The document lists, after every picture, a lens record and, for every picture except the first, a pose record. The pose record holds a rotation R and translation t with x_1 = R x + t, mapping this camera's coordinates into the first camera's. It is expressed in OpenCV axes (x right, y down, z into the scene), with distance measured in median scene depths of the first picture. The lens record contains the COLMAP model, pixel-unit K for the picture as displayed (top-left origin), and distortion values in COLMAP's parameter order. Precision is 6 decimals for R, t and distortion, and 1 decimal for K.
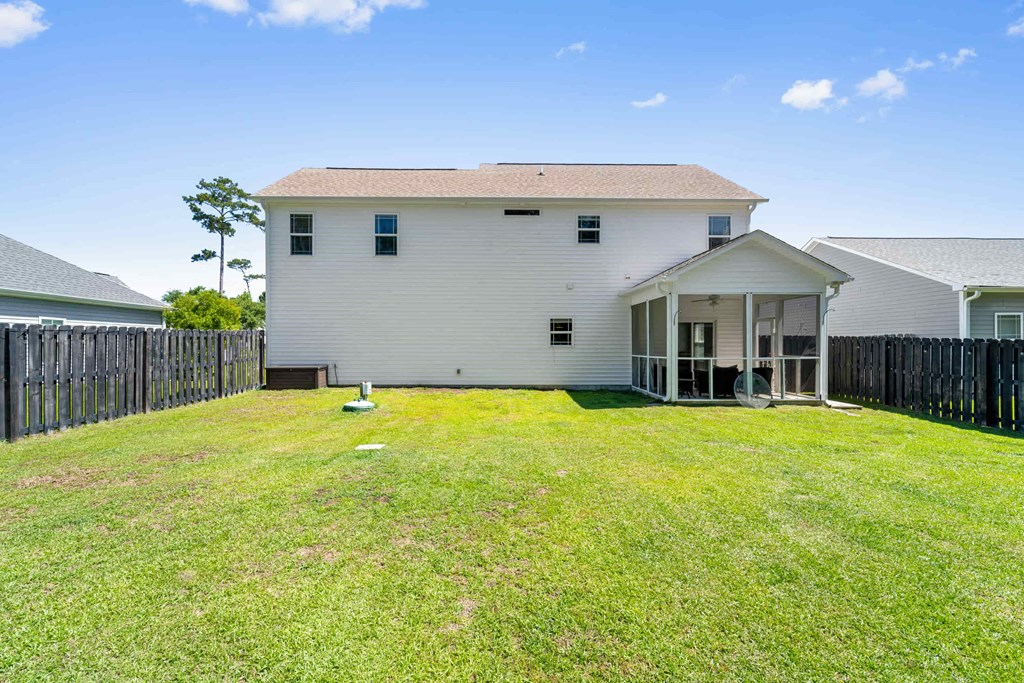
lens RADIAL K [[413.7, 0, 508.7], [0, 413.7, 345.0], [0, 0, 1]] dist [0.000887, -0.000103]
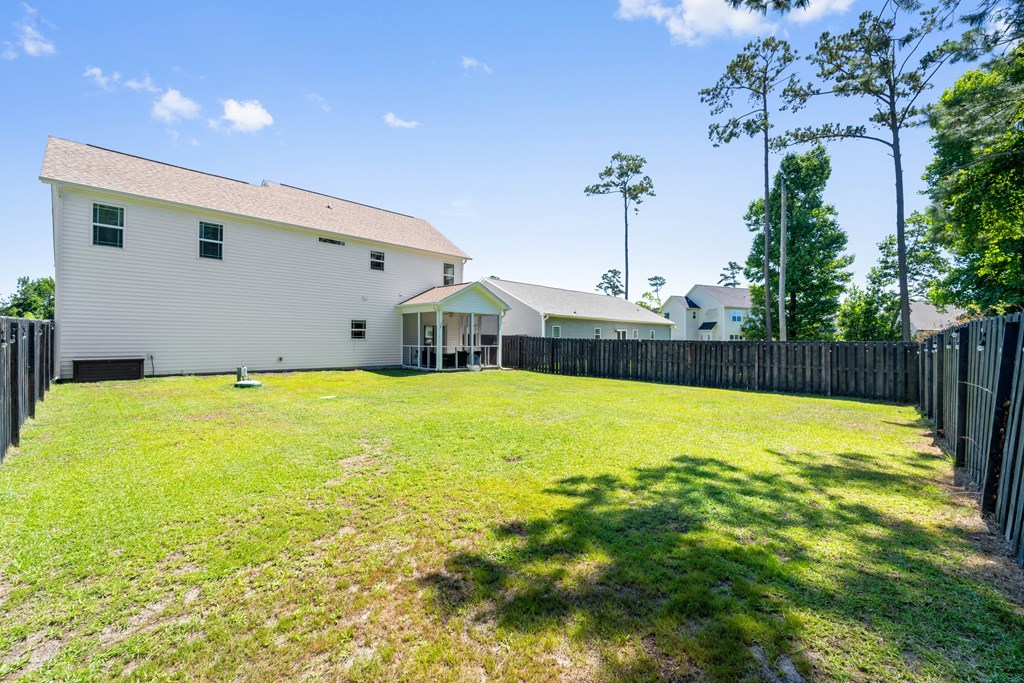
lens RADIAL K [[413.7, 0, 508.7], [0, 413.7, 345.0], [0, 0, 1]] dist [0.000887, -0.000103]
pose [[0.713454, -0.003426, 0.700694, -0.517987], [-0.007155, 0.999900, 0.012173, 0.000636], [-0.700666, -0.013698, 0.713358, -0.396473]]
